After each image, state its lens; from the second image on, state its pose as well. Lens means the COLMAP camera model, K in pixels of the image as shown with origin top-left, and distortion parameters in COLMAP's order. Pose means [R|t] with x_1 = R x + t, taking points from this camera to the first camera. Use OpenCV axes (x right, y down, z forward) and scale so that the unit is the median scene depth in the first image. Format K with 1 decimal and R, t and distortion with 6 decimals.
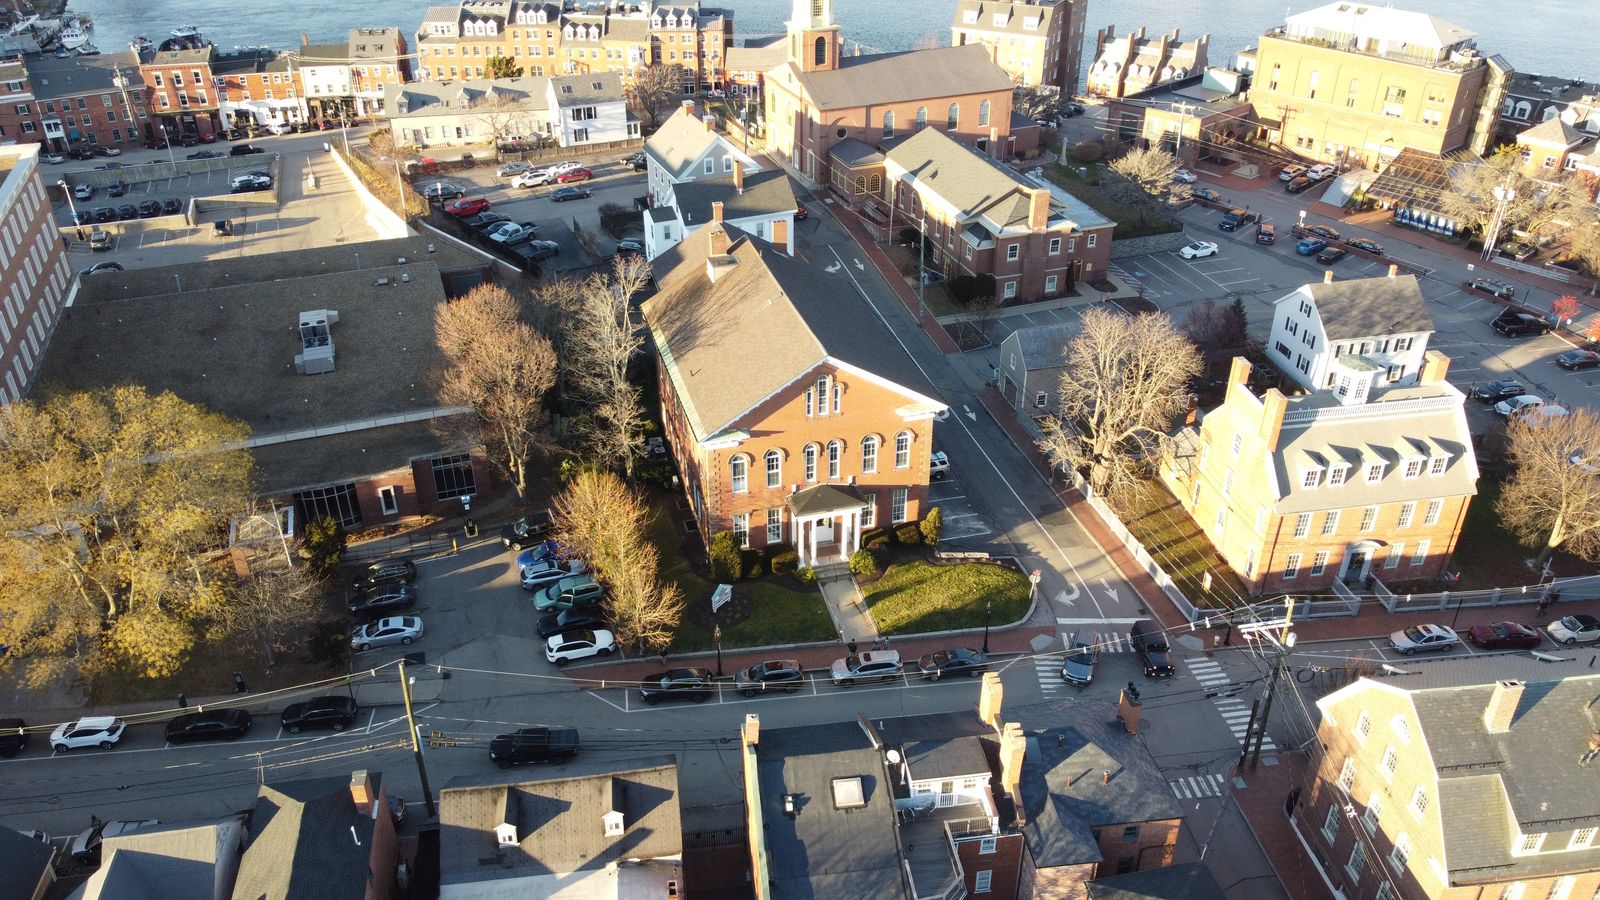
lens RADIAL K [[1215.7, 0, 800.0], [0, 1215.7, 450.0], [0, 0, 1]] dist [0.002829, -0.008132]
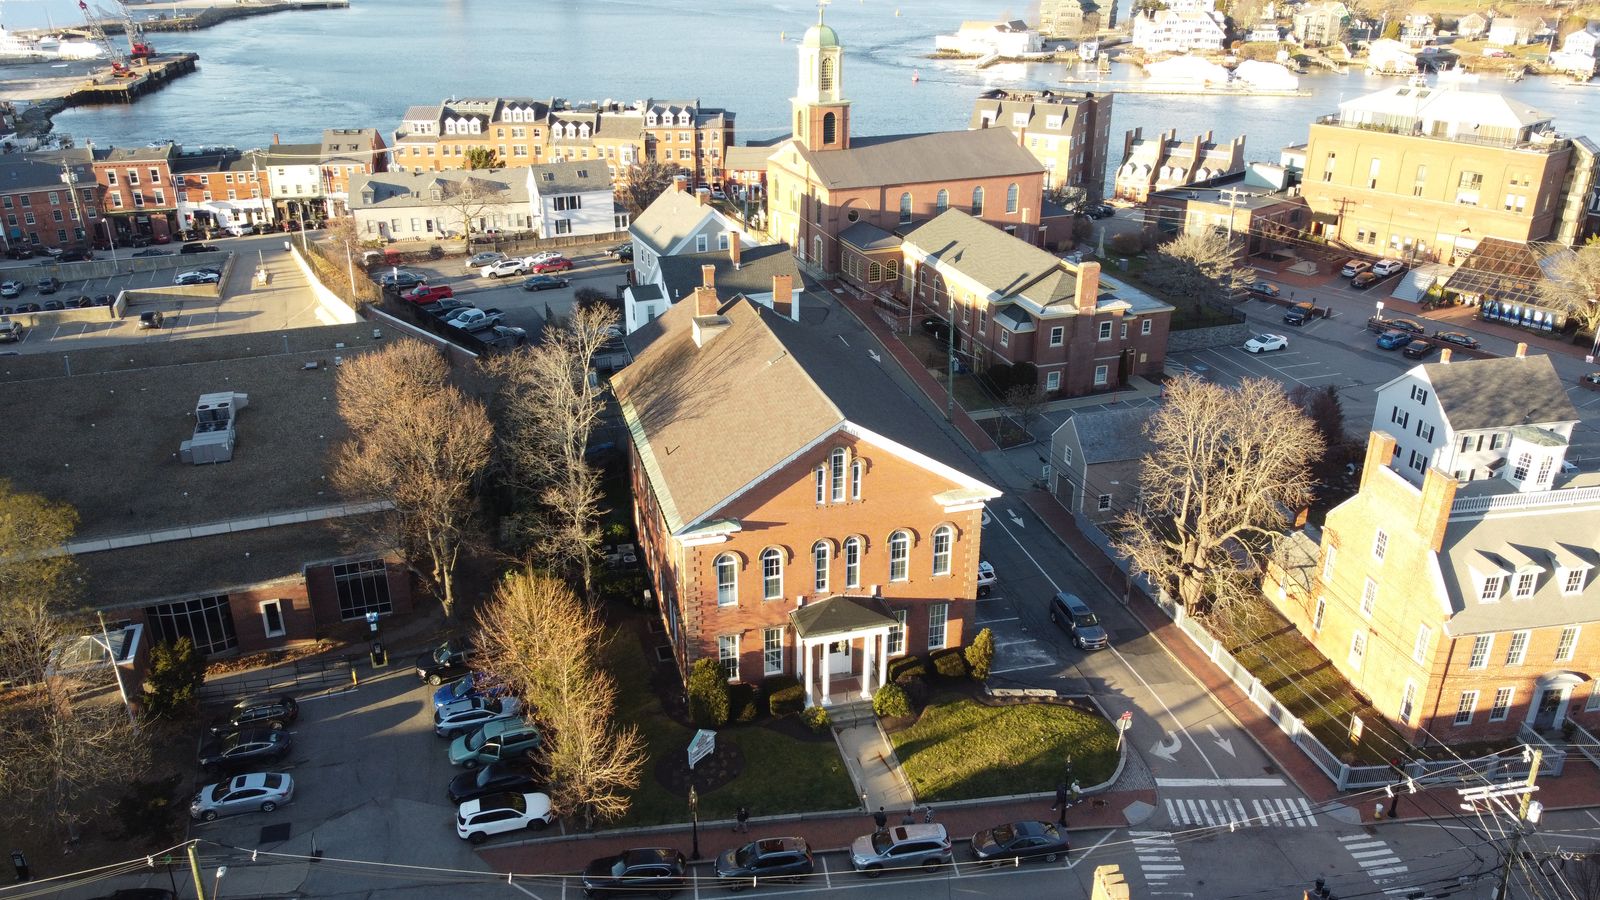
lens RADIAL K [[1215.7, 0, 800.0], [0, 1215.7, 450.0], [0, 0, 1]] dist [0.002829, -0.008132]
pose [[0.999993, 0.002692, -0.002572, -0.002168], [-0.002992, 0.992169, -0.124866, 0.023008], [0.002216, 0.124873, 0.992170, 0.166840]]
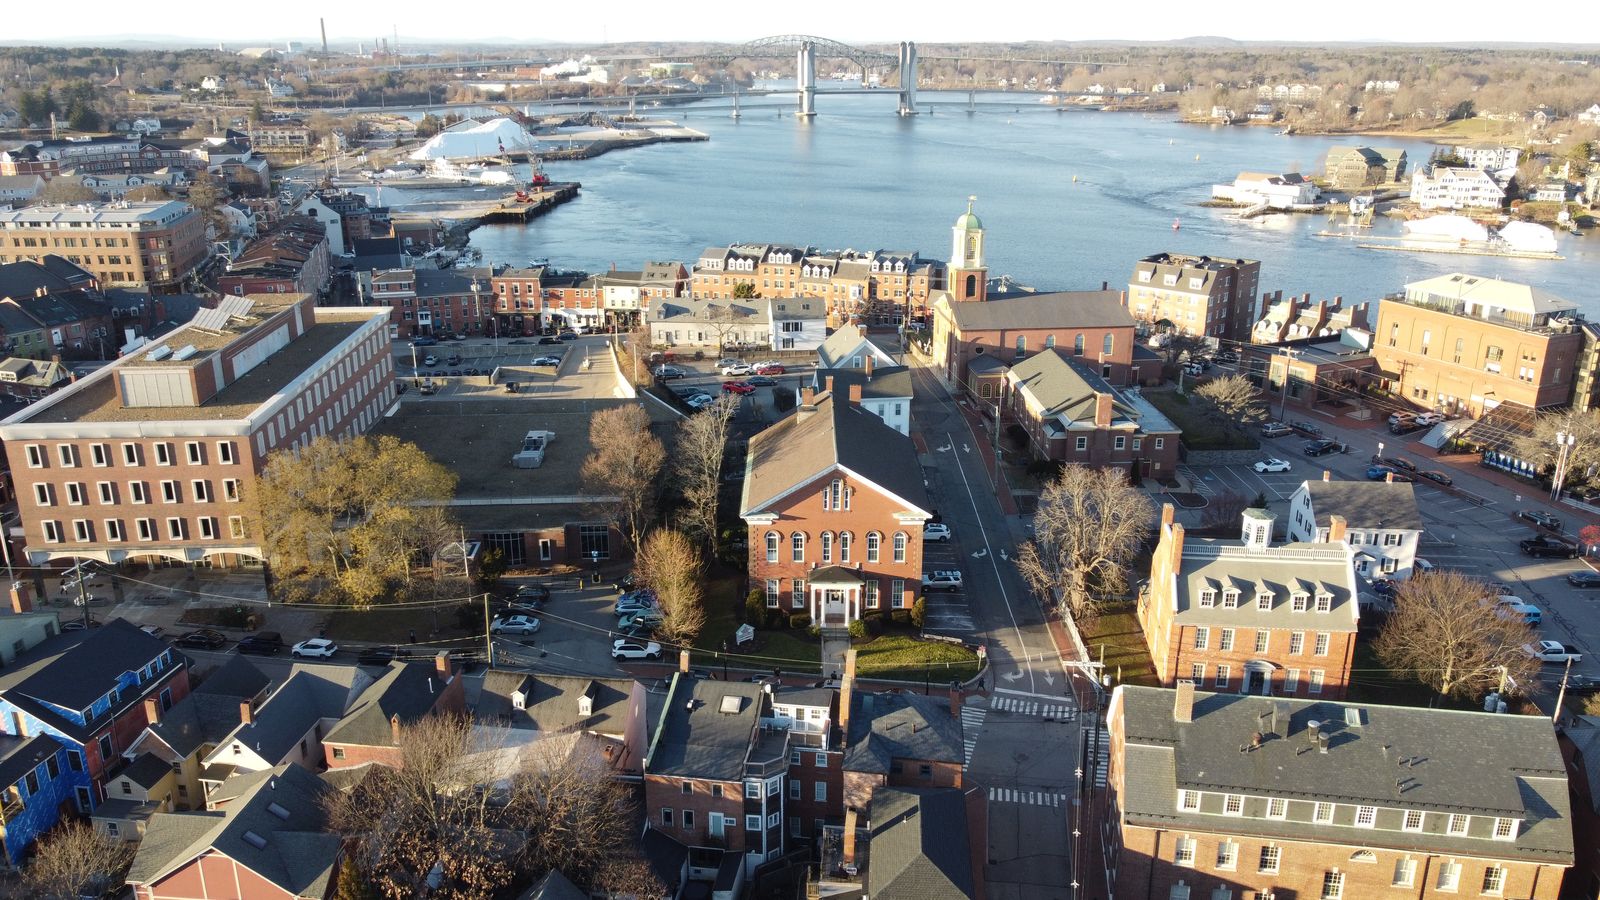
lens RADIAL K [[1215.7, 0, 800.0], [0, 1215.7, 450.0], [0, 0, 1]] dist [0.002829, -0.008132]
pose [[0.960997, 0.088667, -0.261960, 0.225156], [-0.142700, 0.970356, -0.195052, 0.120623], [0.236900, 0.224826, 0.945162, -0.210901]]
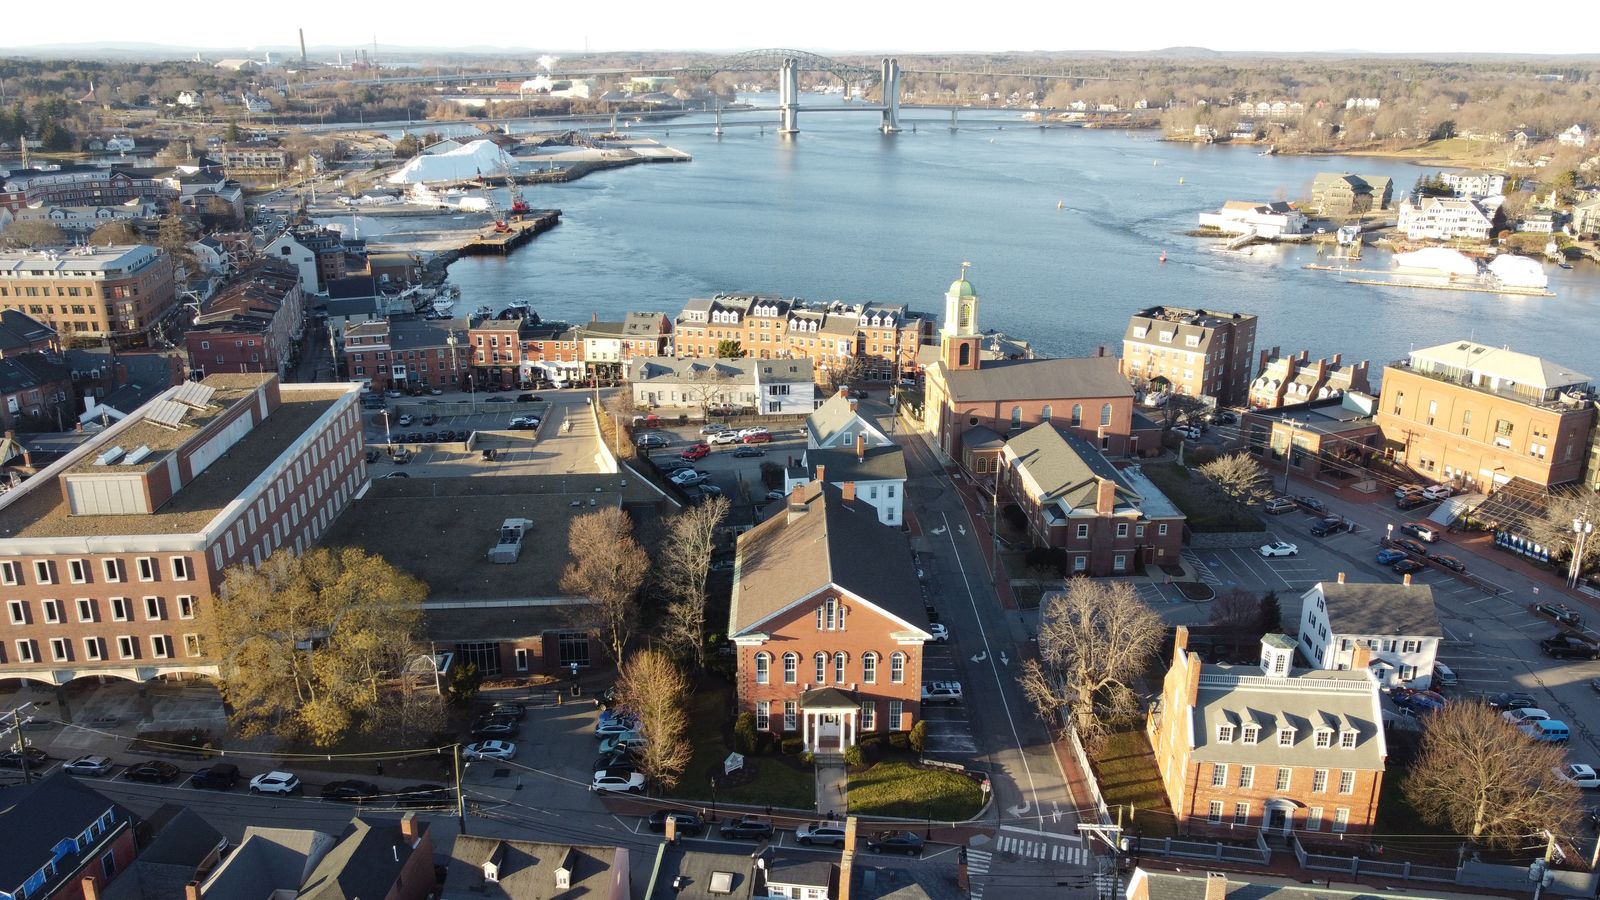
lens RADIAL K [[1215.7, 0, 800.0], [0, 1215.7, 450.0], [0, 0, 1]] dist [0.002829, -0.008132]
pose [[0.964898, 0.084234, -0.248750, 0.198538], [-0.137040, 0.969483, -0.203281, 0.035628], [0.224035, 0.230234, 0.946995, -0.181098]]
